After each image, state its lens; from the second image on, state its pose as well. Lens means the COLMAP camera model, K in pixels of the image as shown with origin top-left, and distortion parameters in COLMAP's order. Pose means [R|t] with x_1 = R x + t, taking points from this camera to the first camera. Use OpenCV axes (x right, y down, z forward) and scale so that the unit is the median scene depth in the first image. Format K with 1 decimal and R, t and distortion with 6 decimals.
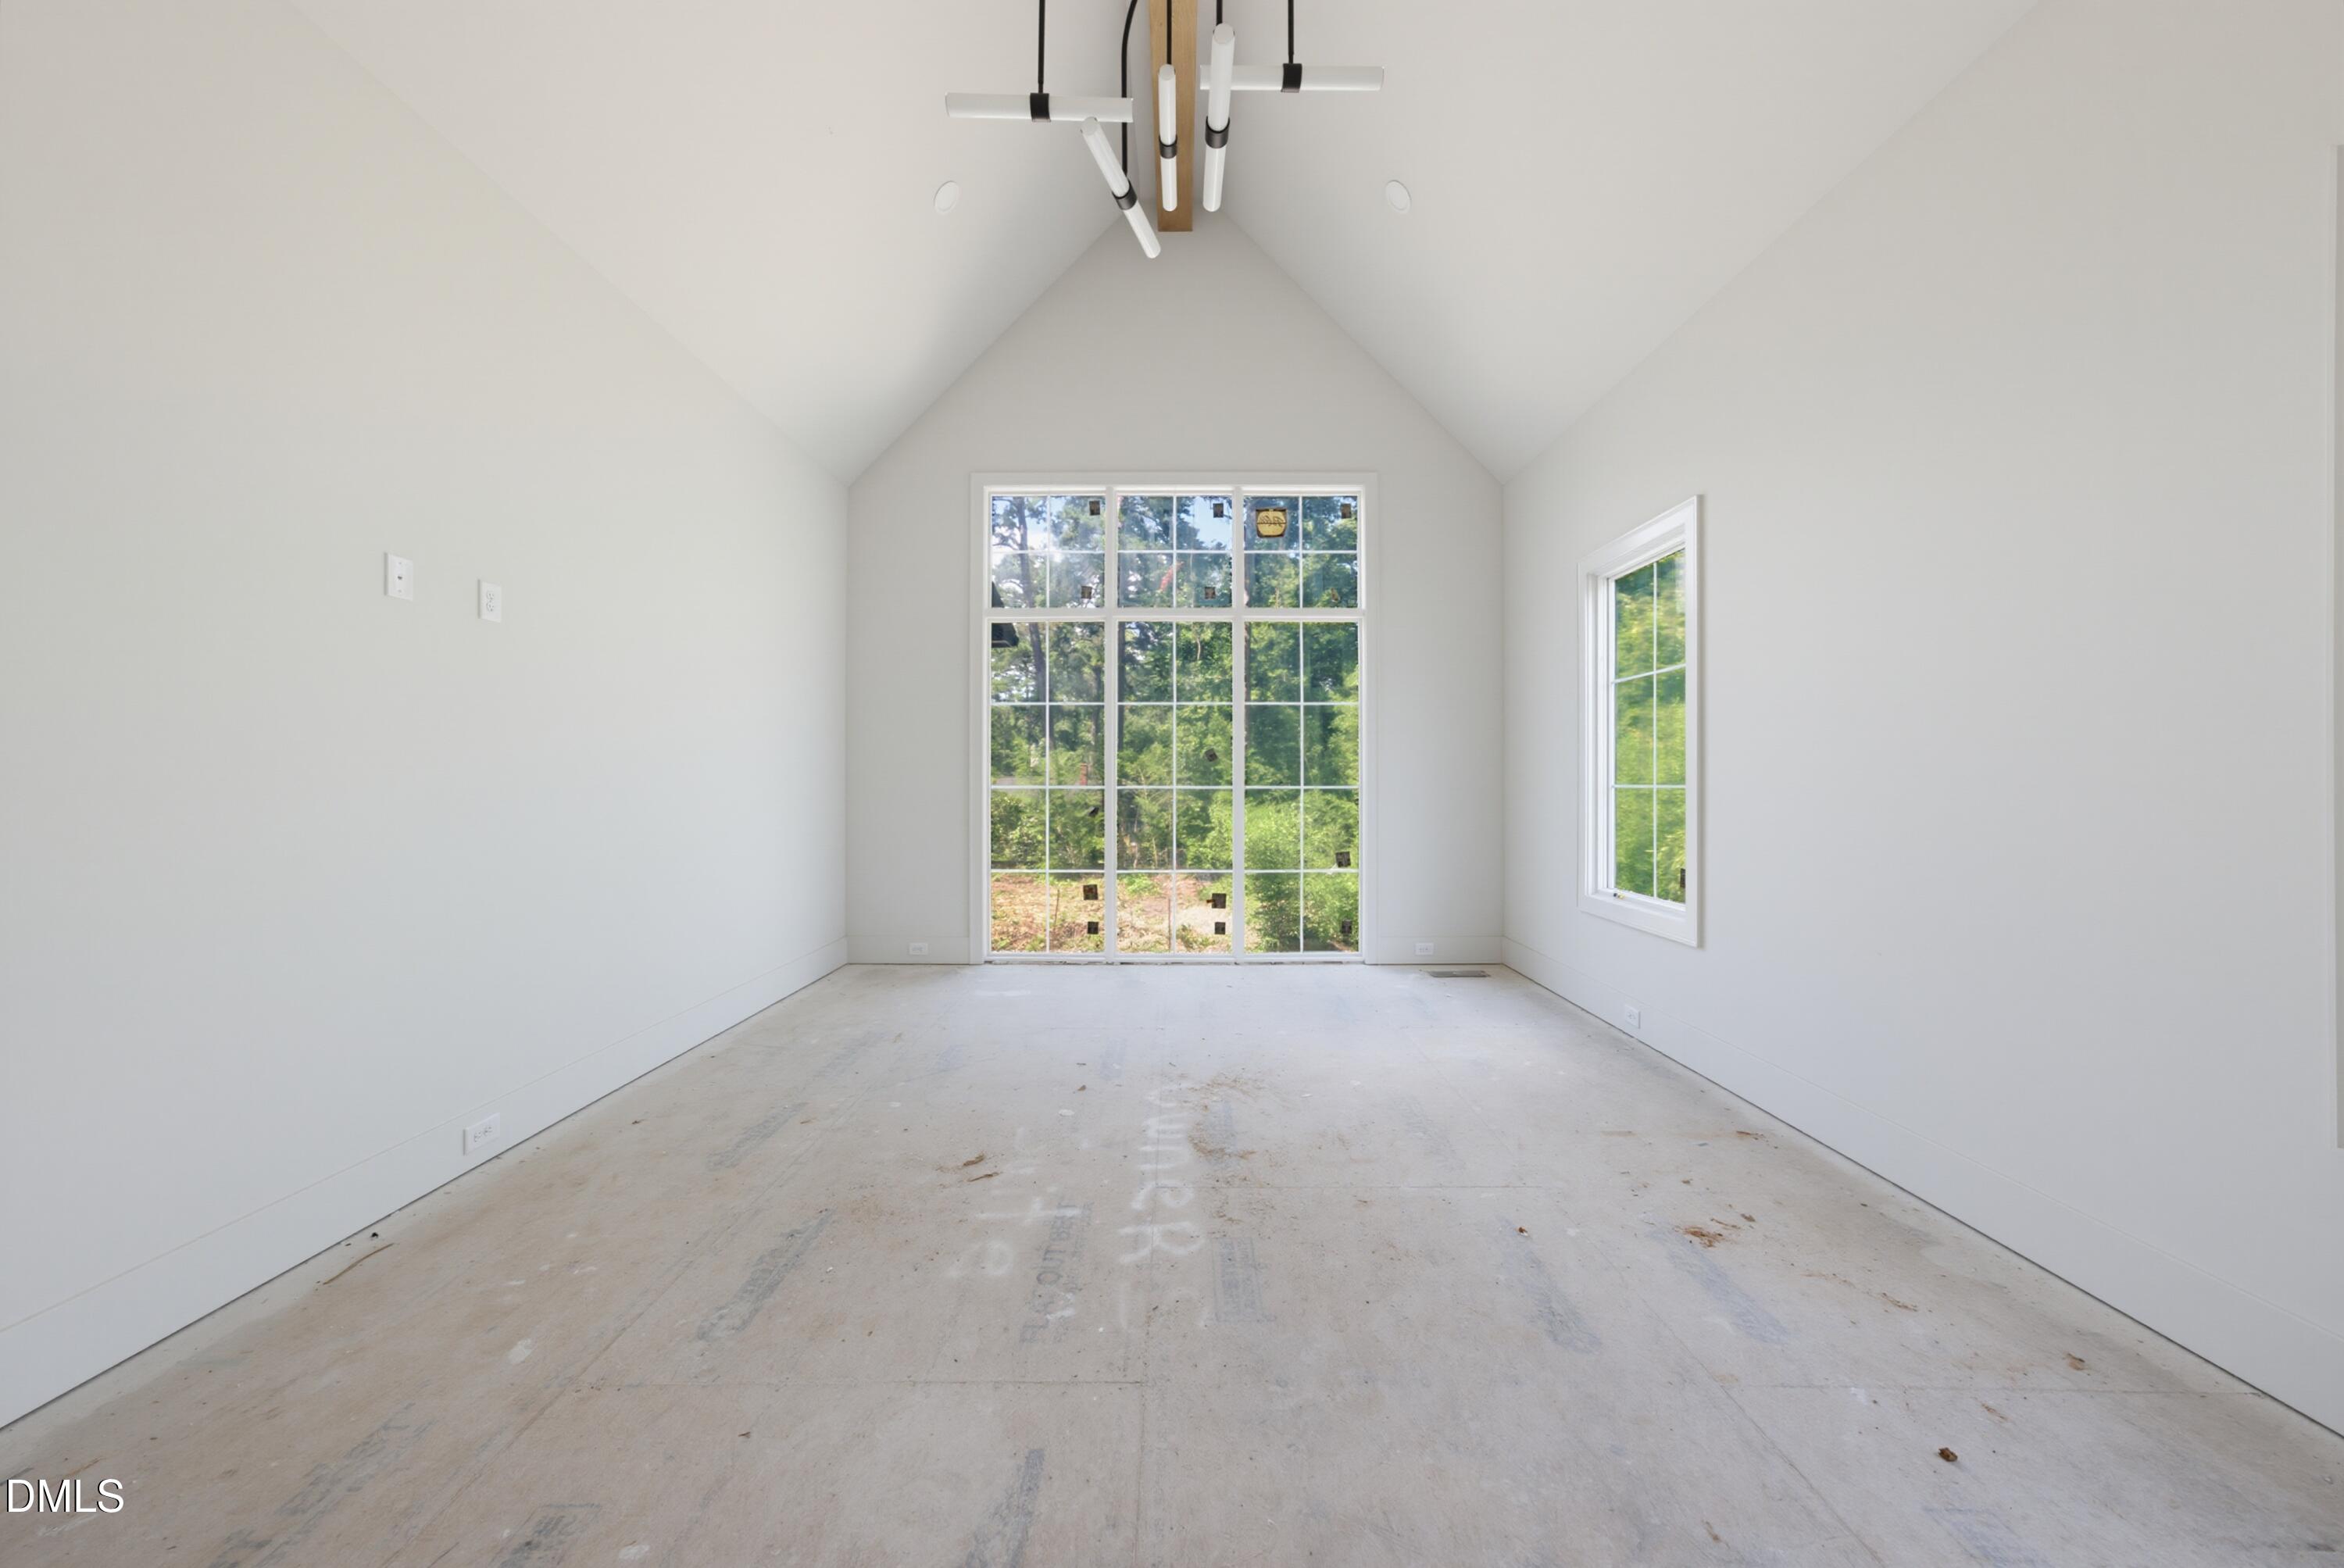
lens RADIAL K [[805.9, 0, 1177.9], [0, 805.9, 771.1], [0, 0, 1]] dist [-0.037205, 0.024831]
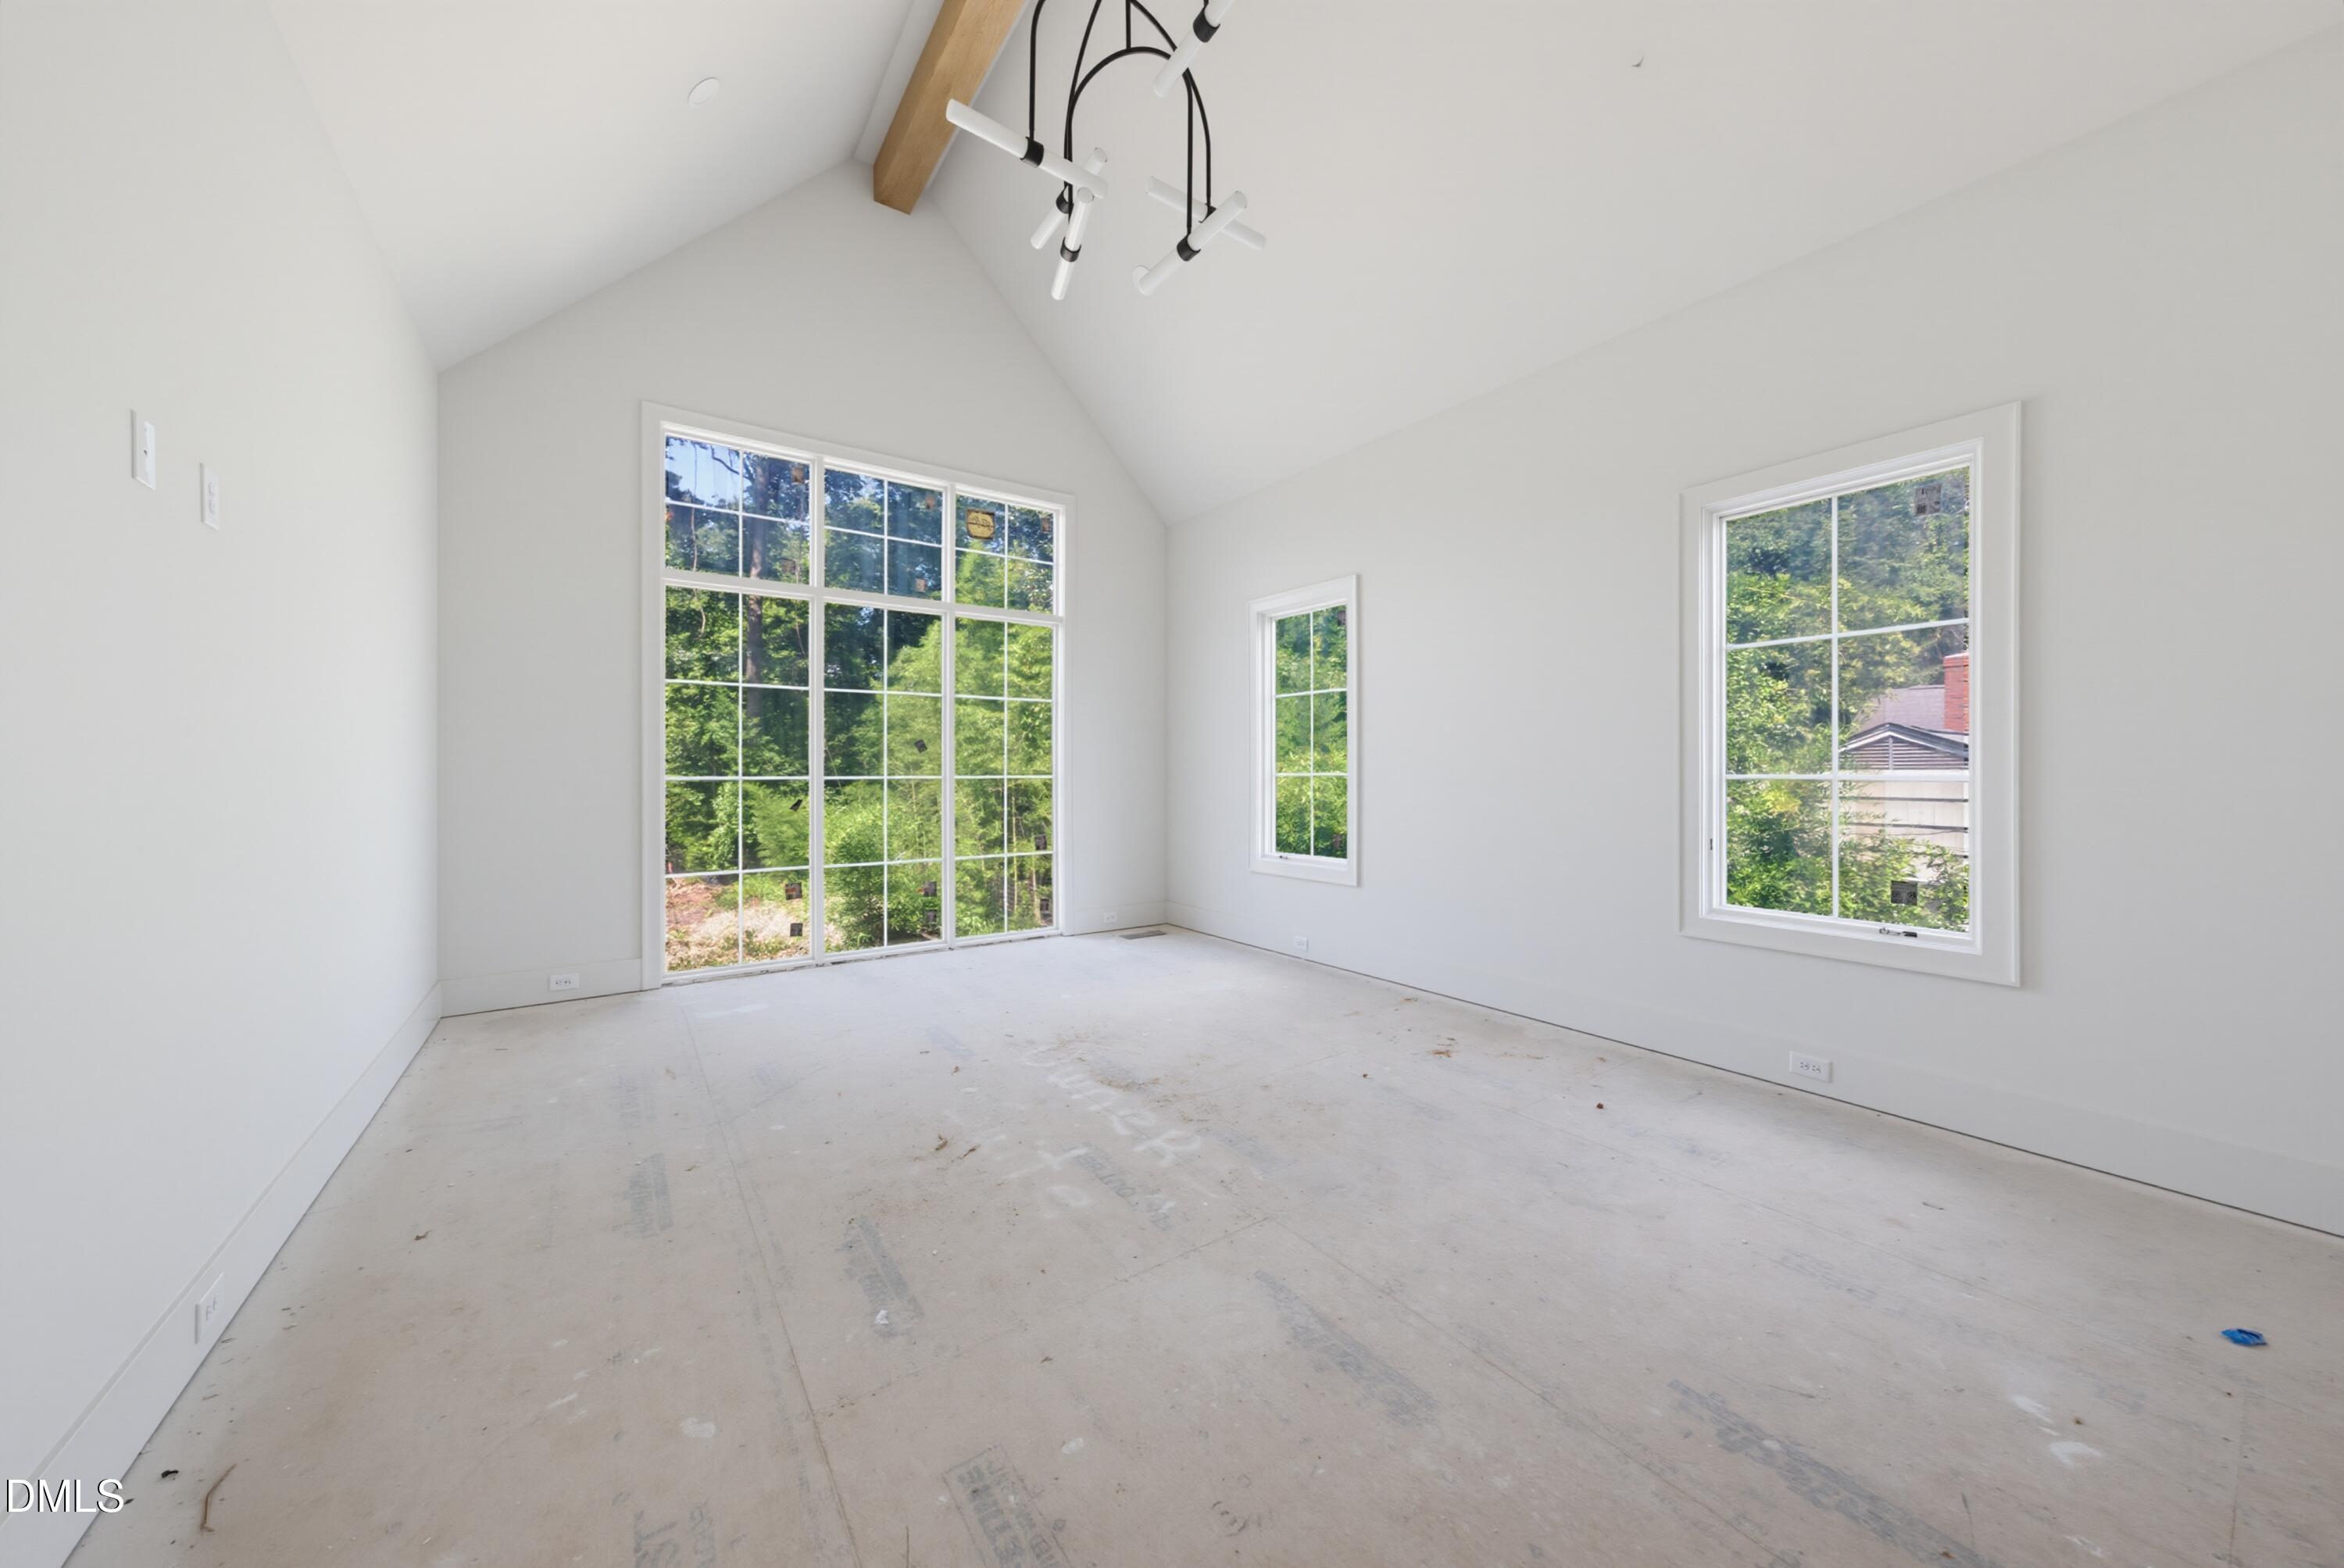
lens RADIAL K [[805.9, 0, 1177.9], [0, 805.9, 771.1], [0, 0, 1]] dist [-0.037205, 0.024831]
pose [[0.811945, 0.000993, 0.583733, -0.369081], [-0.008164, 0.999920, 0.009654, -0.001890], [-0.583677, -0.012604, 0.811888, -0.001870]]
